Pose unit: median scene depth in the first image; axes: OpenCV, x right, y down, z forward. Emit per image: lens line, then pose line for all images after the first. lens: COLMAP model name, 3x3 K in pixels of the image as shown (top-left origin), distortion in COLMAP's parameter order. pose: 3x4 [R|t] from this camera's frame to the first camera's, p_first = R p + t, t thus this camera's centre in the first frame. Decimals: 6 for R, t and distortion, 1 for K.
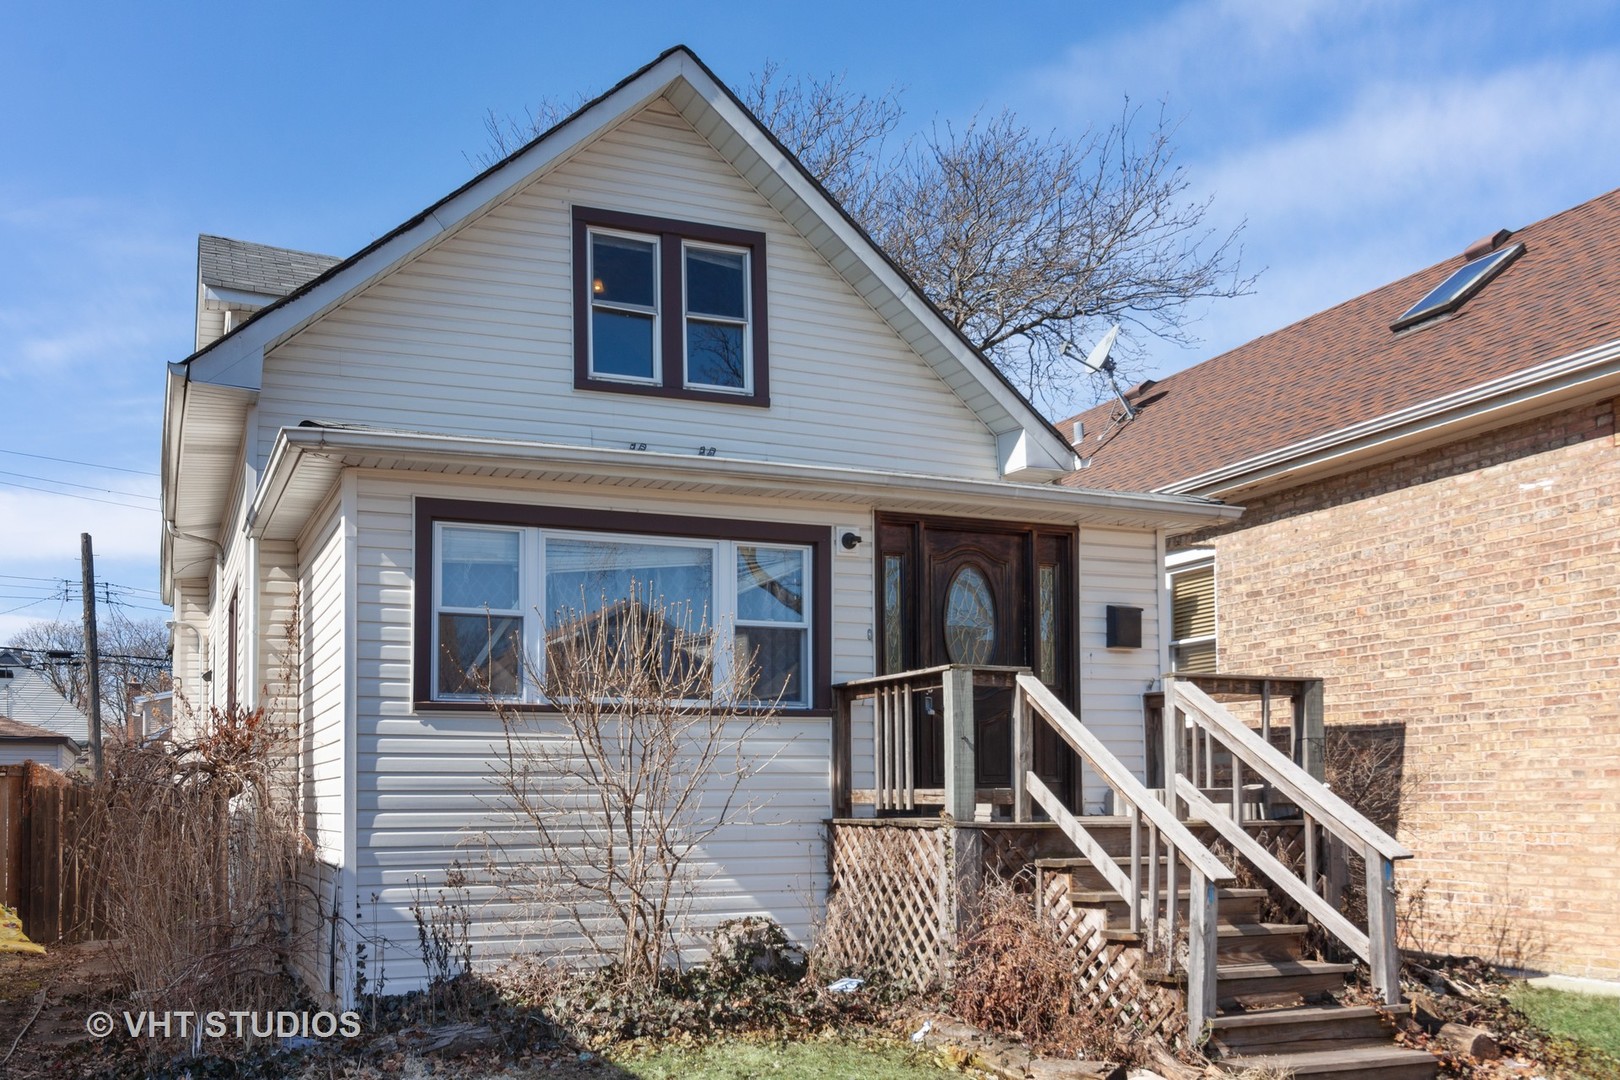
lens RADIAL K [[1357.9, 0, 810.0], [0, 1357.9, 540.0], [0, 0, 1]] dist [-0.001844, 0.002436]
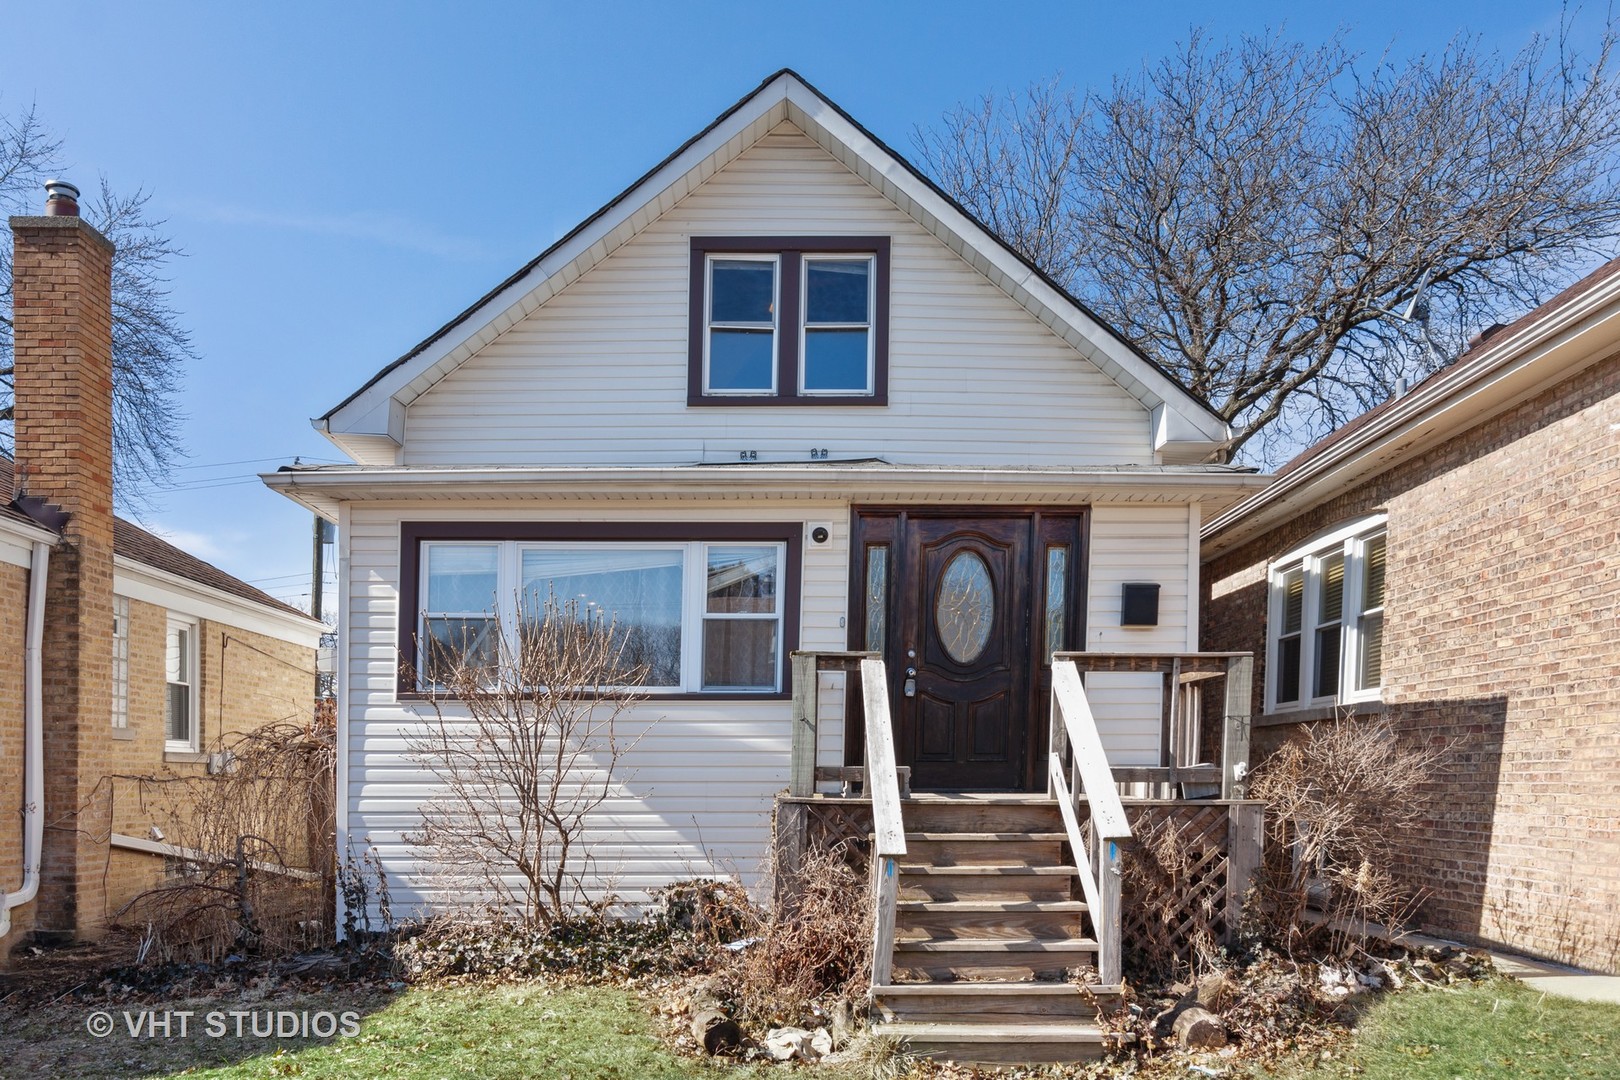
lens RADIAL K [[1295.5, 0, 809.9], [0, 1295.5, 613.4], [0, 0, 1]] dist [0.000915, -0.003185]
pose [[0.941379, -0.035219, -0.335509, 0.298999], [0.057320, 0.996773, 0.056194, 0.003634], [0.332447, -0.072131, 0.940360, 0.031795]]
